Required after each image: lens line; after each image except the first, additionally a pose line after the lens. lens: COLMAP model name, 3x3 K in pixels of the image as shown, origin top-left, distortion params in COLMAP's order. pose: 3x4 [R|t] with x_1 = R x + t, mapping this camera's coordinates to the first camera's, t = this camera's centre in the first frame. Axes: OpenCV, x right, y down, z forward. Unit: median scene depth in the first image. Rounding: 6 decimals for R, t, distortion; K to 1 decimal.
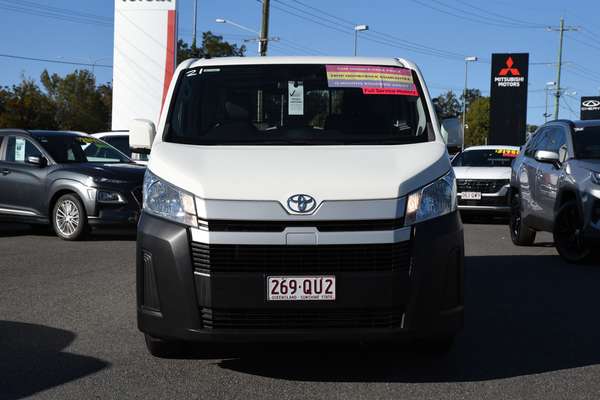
lens RADIAL K [[981.4, 0, 300.0], [0, 981.4, 200.0], [0, 0, 1]] dist [-0.022710, 0.011830]
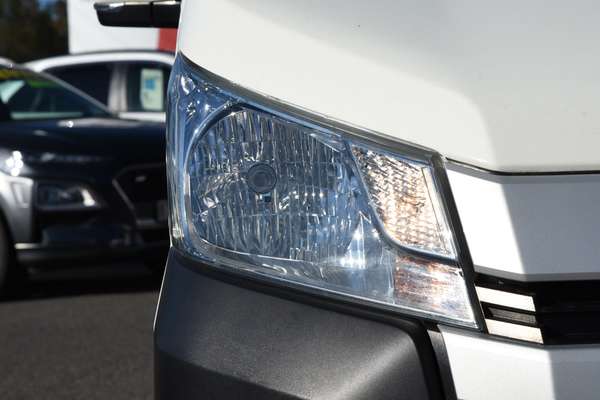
lens RADIAL K [[1151.2, 0, 300.0], [0, 1151.2, 200.0], [0, 0, 1]] dist [-0.138996, -0.160265]
pose [[0.998038, -0.061723, -0.010474, -0.095783], [0.061839, 0.998024, 0.011158, -0.000651], [0.009764, -0.011784, 0.999883, 0.558312]]
